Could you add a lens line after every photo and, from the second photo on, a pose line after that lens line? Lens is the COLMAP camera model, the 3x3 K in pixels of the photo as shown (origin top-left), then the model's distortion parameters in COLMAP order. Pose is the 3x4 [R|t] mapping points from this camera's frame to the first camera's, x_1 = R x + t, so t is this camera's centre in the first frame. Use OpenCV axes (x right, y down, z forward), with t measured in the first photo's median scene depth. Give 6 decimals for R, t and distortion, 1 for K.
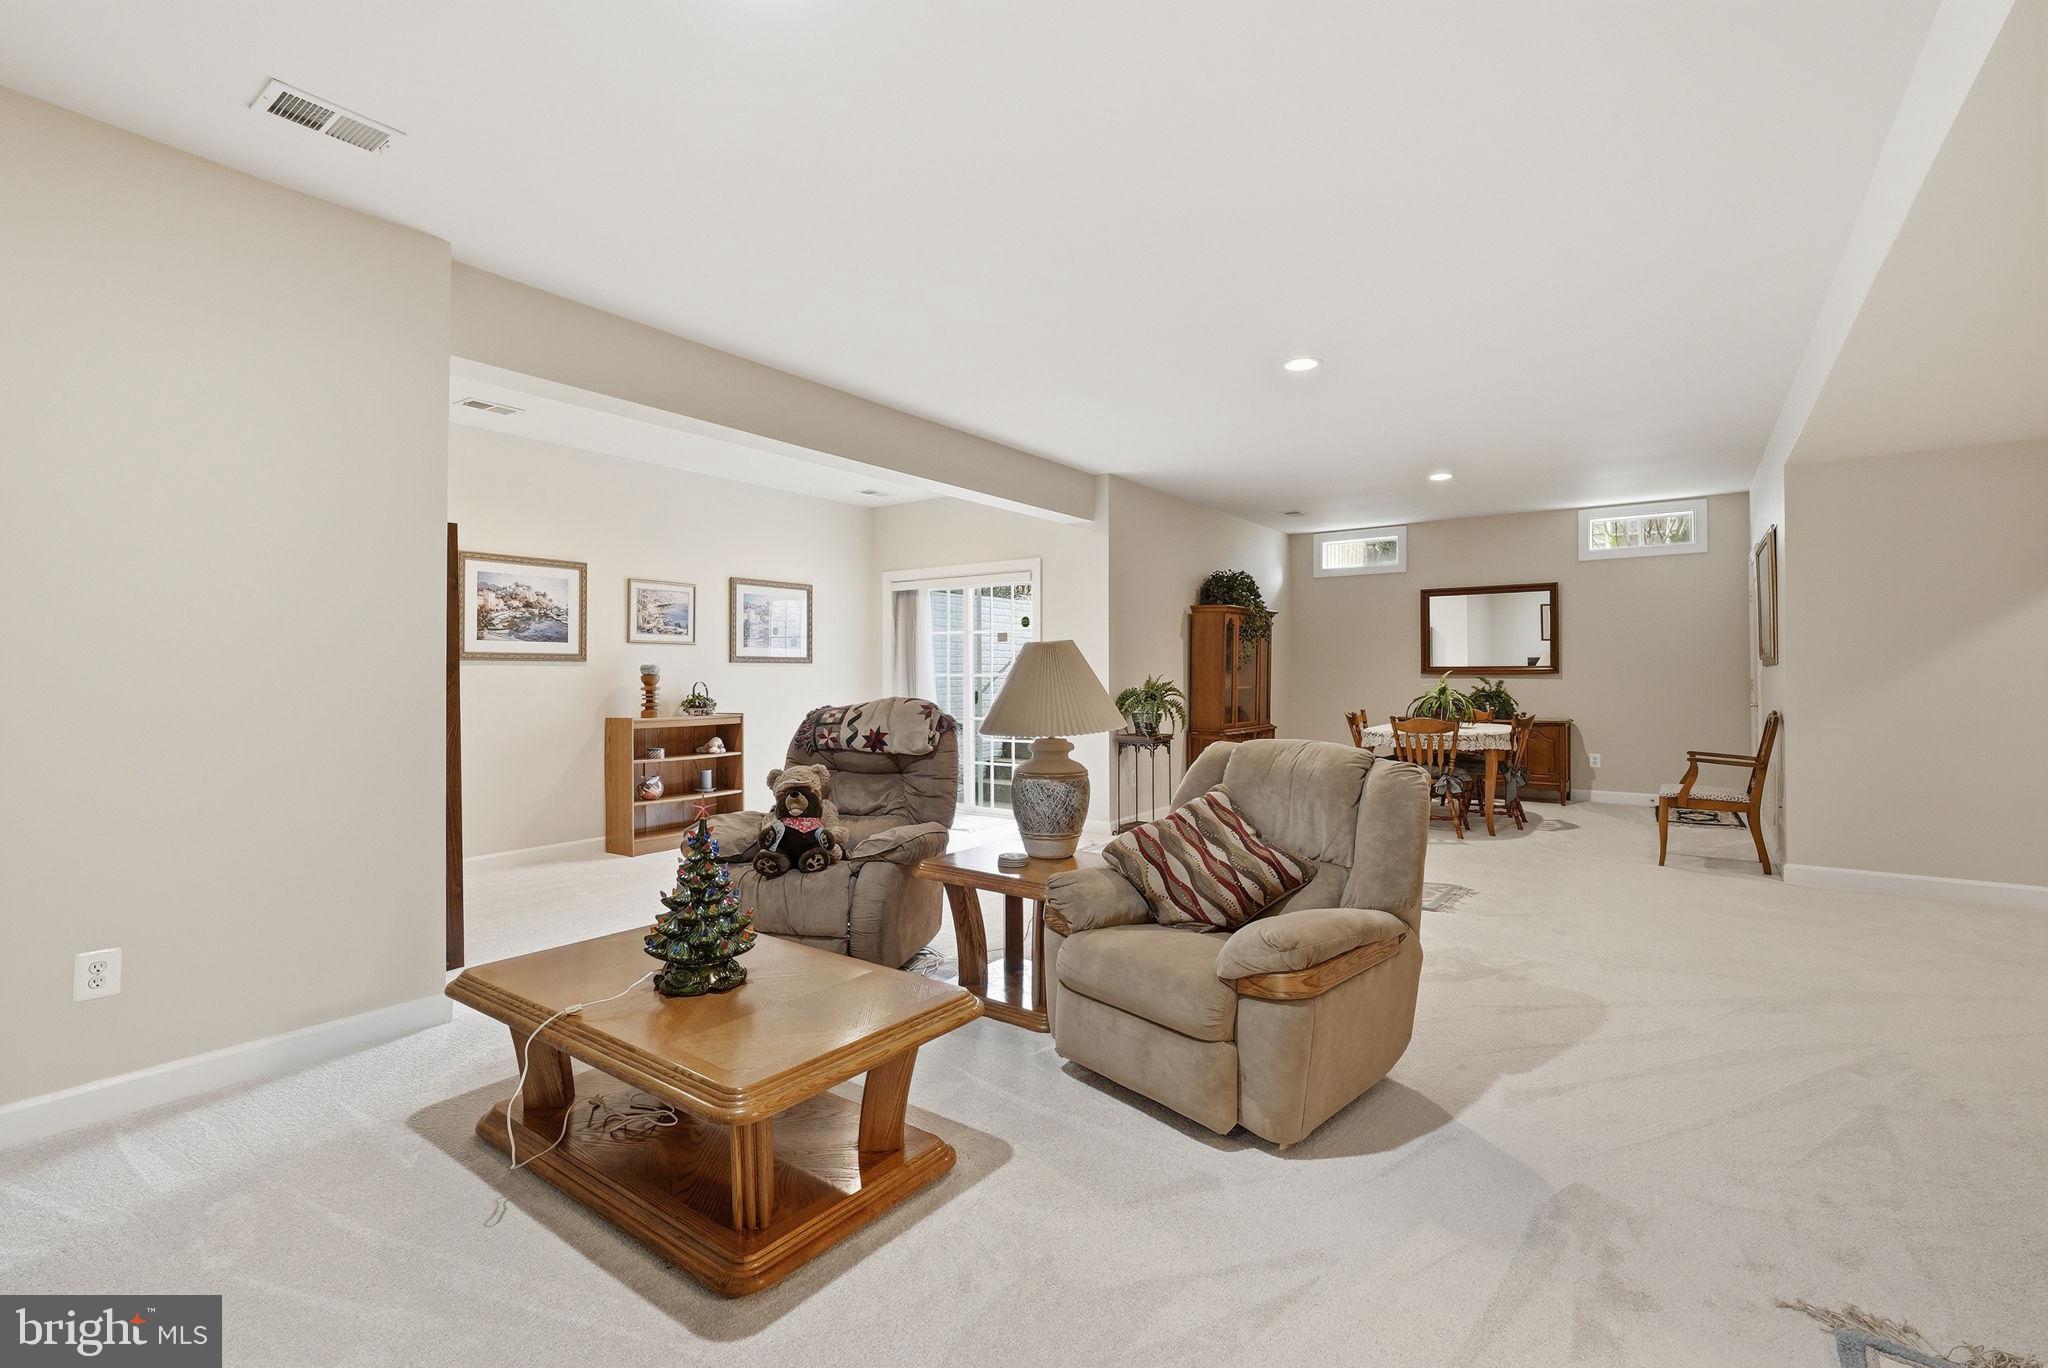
lens RADIAL K [[915.7, 0, 1022.4], [0, 915.7, 670.1], [0, 0, 1]] dist [0.004412, 0.000002]
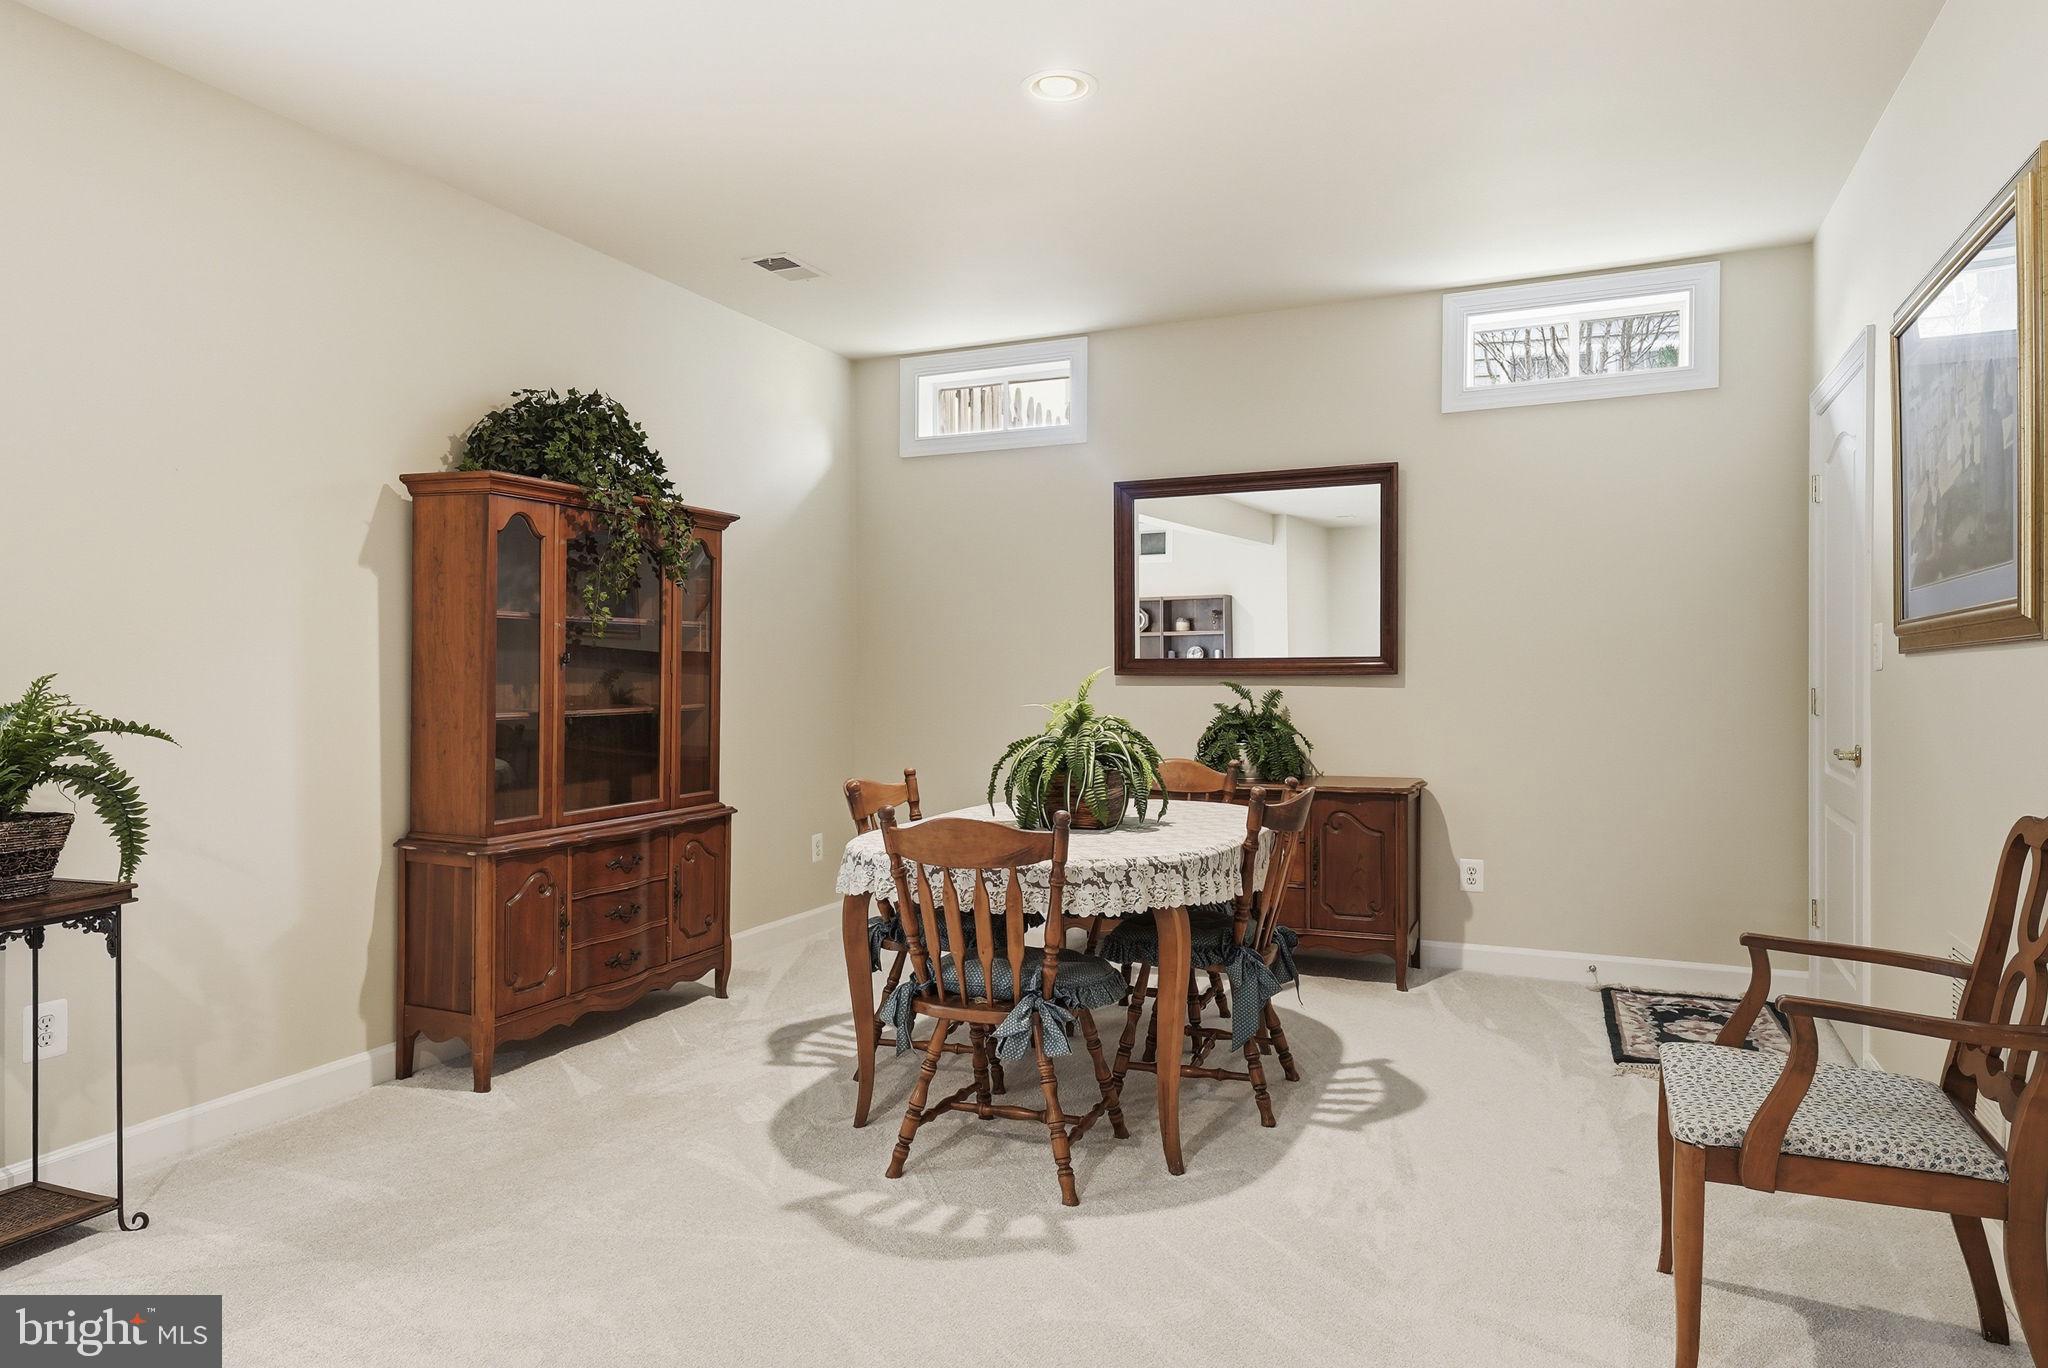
lens RADIAL K [[1263.3, 0, 1028.7], [0, 1263.3, 684.4], [0, 0, 1]] dist [0.038881, 0.001176]
pose [[0.978533, -0.000956, 0.206086, 0.213756], [-0.001555, 0.999927, 0.012023, 0.001152], [-0.206082, -0.012086, 0.978460, 0.330815]]
